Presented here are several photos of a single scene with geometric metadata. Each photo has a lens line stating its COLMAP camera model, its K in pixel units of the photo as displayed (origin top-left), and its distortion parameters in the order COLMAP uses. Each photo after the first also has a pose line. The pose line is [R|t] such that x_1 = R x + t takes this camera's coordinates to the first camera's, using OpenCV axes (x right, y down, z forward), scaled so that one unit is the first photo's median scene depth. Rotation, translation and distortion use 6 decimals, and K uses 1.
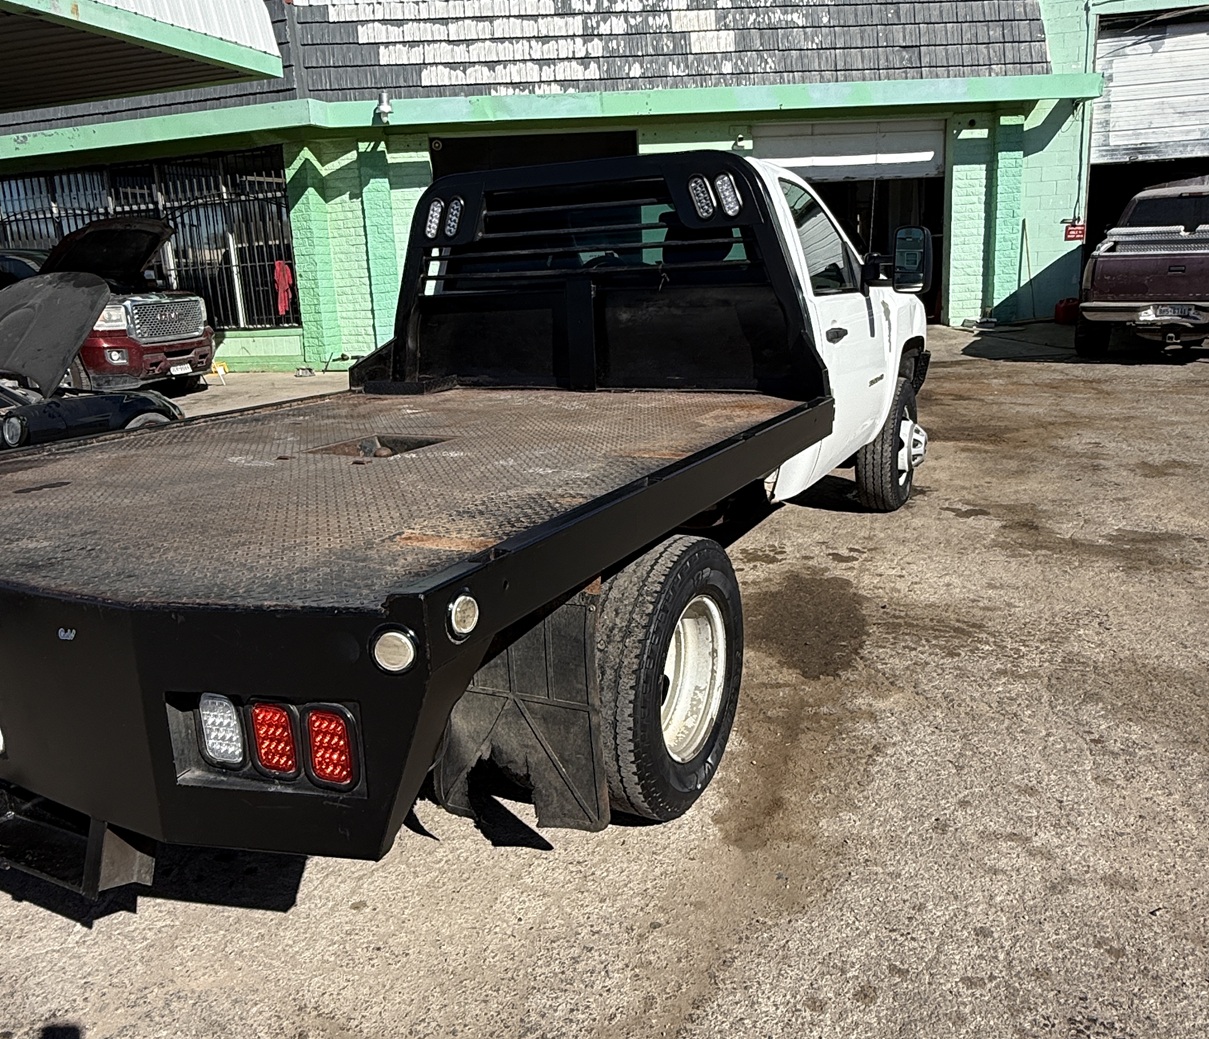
lens RADIAL K [[1053.5, 0, 604.5], [0, 1053.5, 519.5], [0, 0, 1]] dist [0.000457, -0.000808]
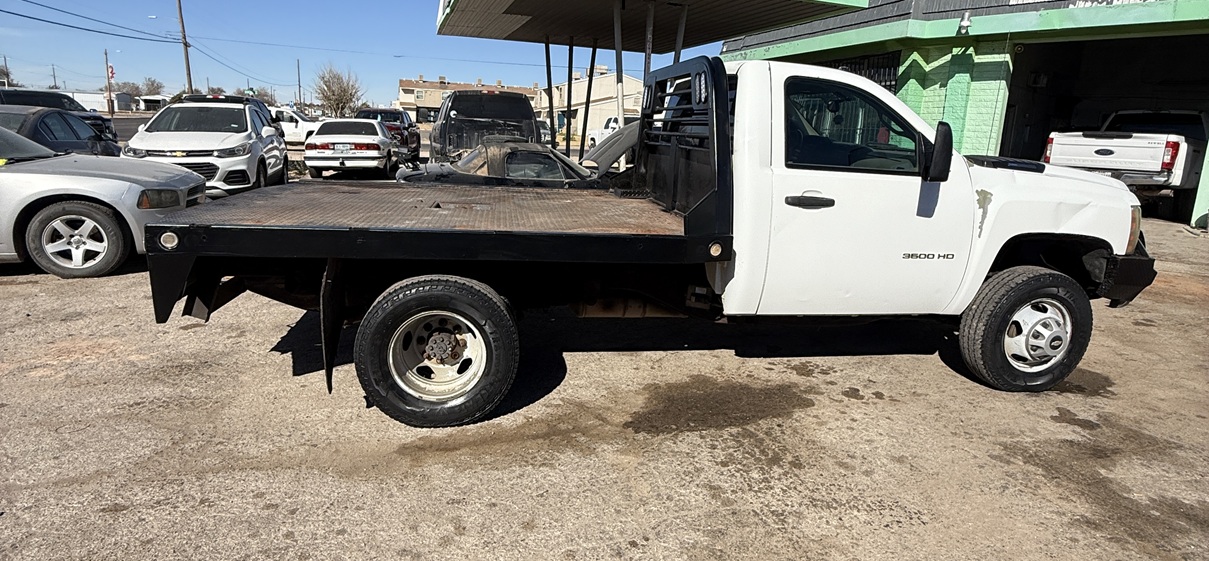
lens RADIAL K [[678.4, 0, 604.4], [0, 678.4, 261.2], [0, 0, 1]] dist [0.000212, 0.001170]
pose [[0.564904, 0.231357, -0.792059, 0.624780], [-0.262489, 0.960412, 0.093322, -0.102389], [0.782293, 0.155189, 0.603269, 0.291525]]
